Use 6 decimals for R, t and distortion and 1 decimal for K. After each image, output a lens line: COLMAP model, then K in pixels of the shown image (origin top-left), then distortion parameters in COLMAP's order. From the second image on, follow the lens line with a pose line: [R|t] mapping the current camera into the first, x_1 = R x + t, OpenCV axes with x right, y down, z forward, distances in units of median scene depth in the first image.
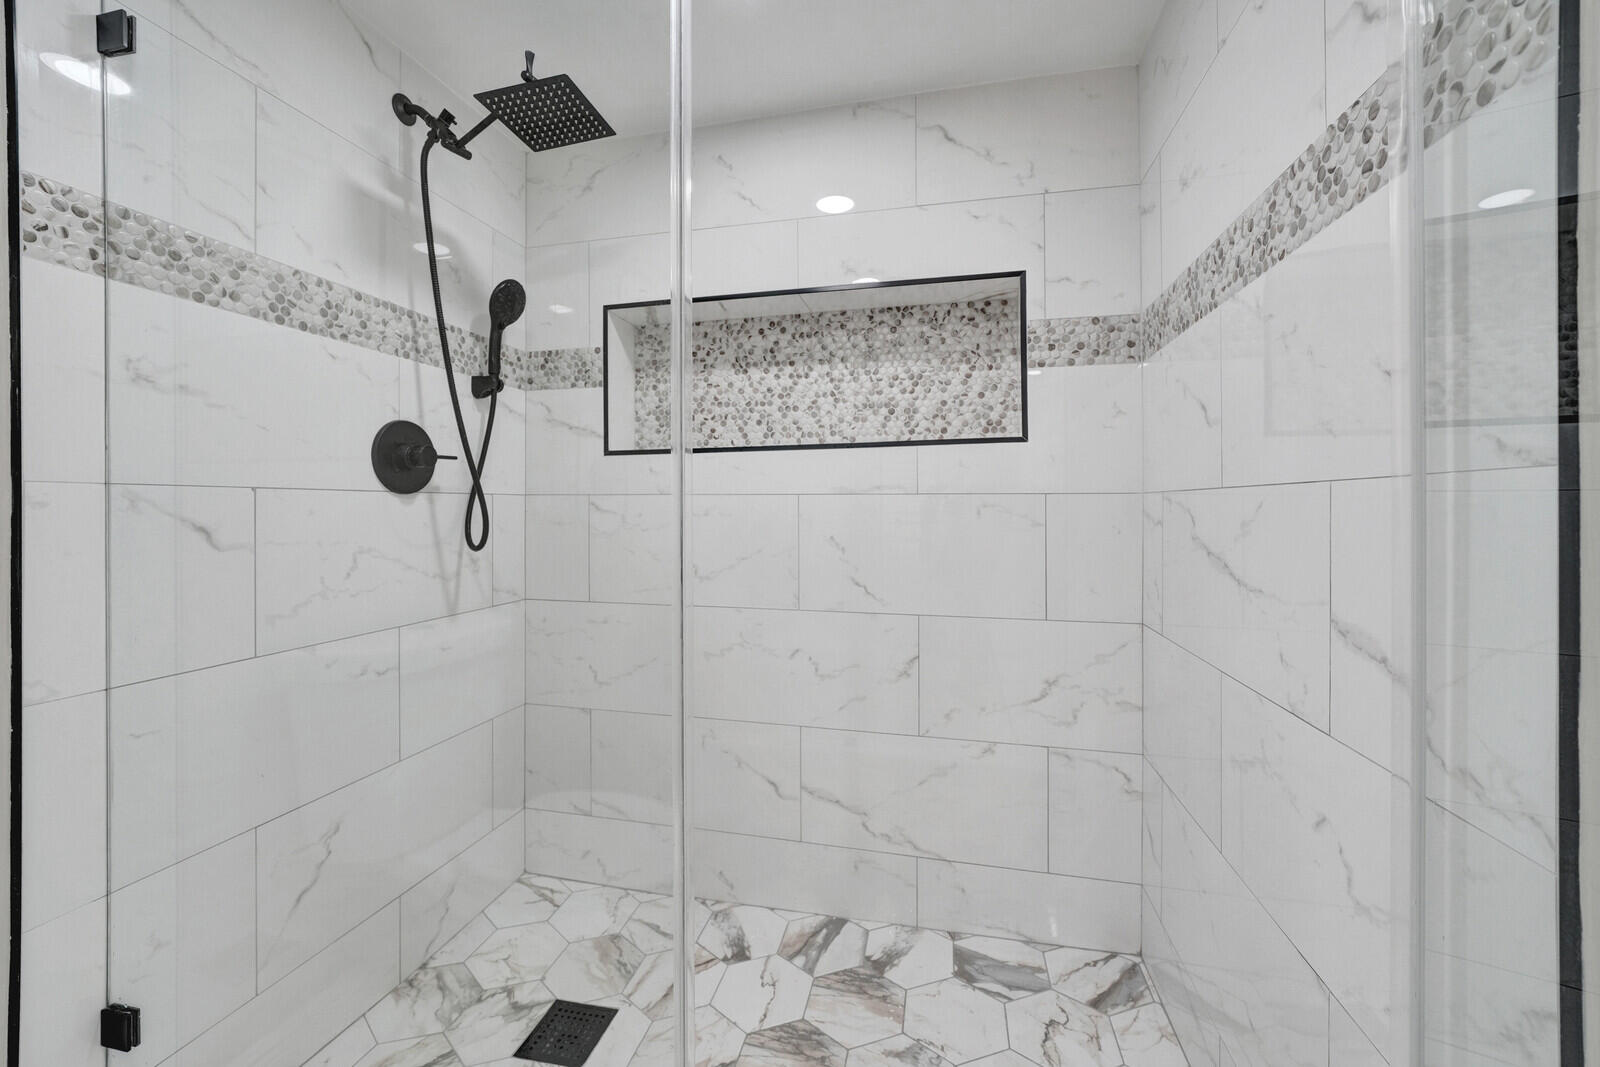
lens RADIAL K [[653.0, 0, 798.7], [0, 653.0, 518.6], [0, 0, 1]] dist [-0.013295, 0.002700]
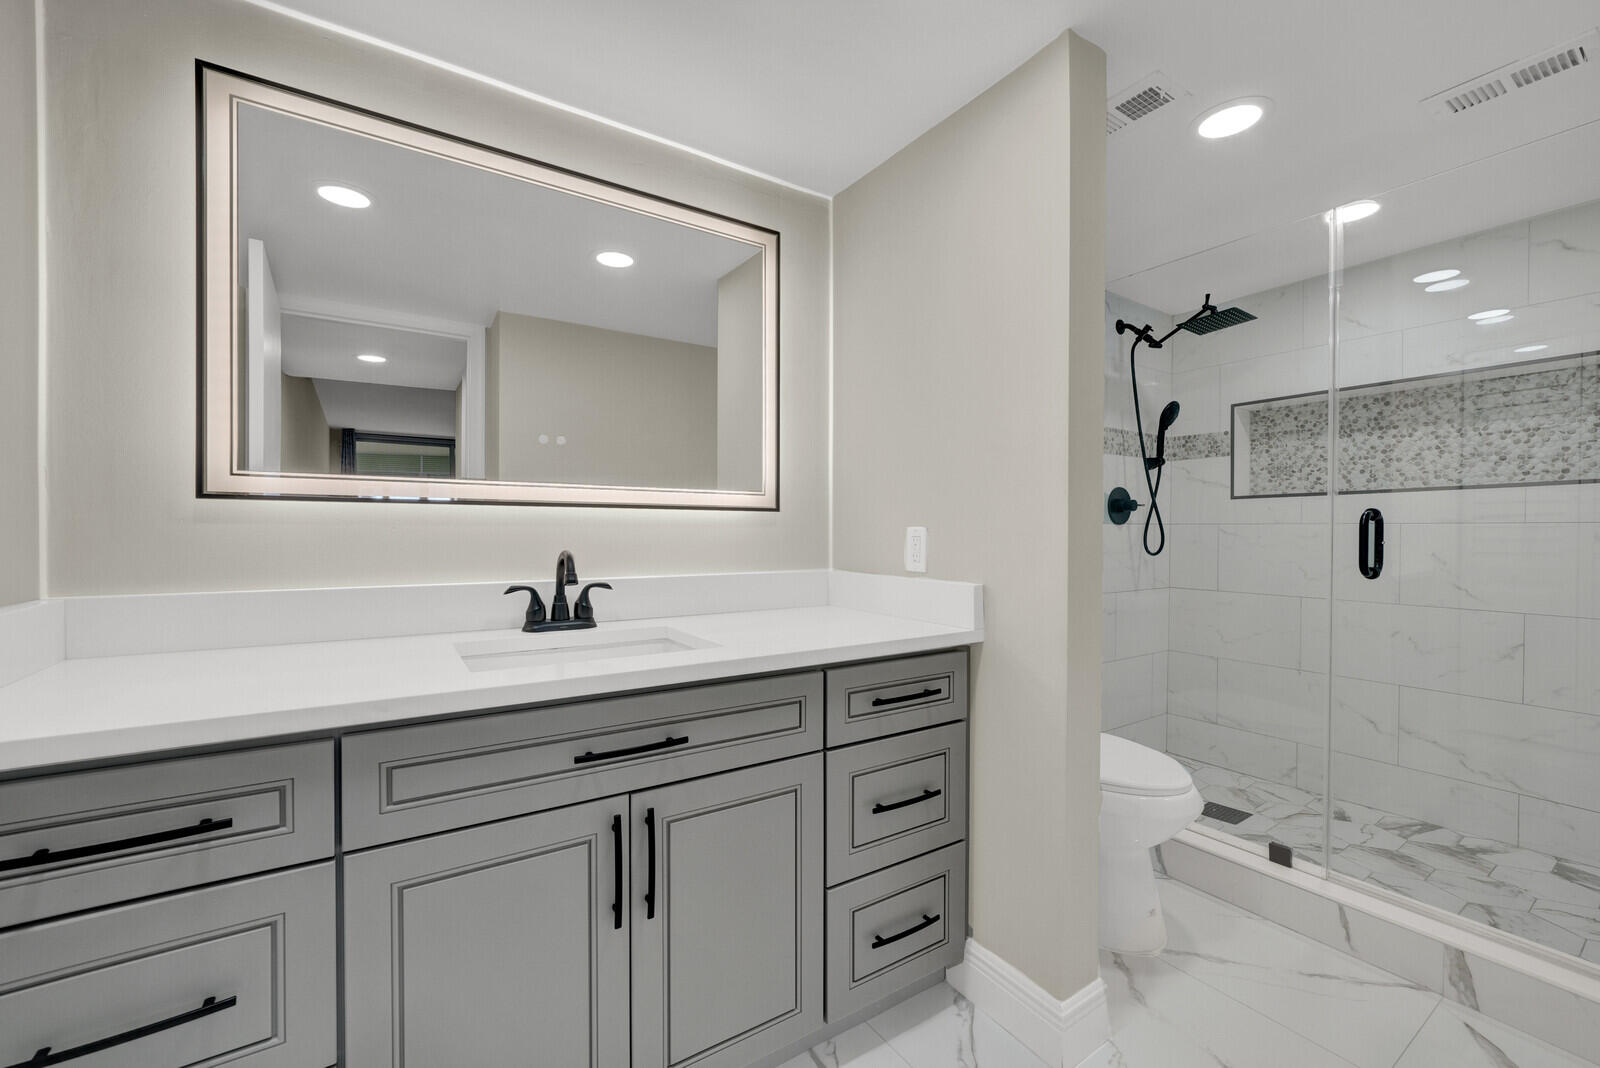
lens RADIAL K [[653.0, 0, 751.9], [0, 653.0, 540.8], [0, 0, 1]] dist [-0.013295, 0.002700]
pose [[0.706048, 0.013405, -0.708037, -0.001236], [-0.012419, 0.999901, 0.006547, 0.008639], [0.708055, 0.004171, 0.706145, -0.942201]]
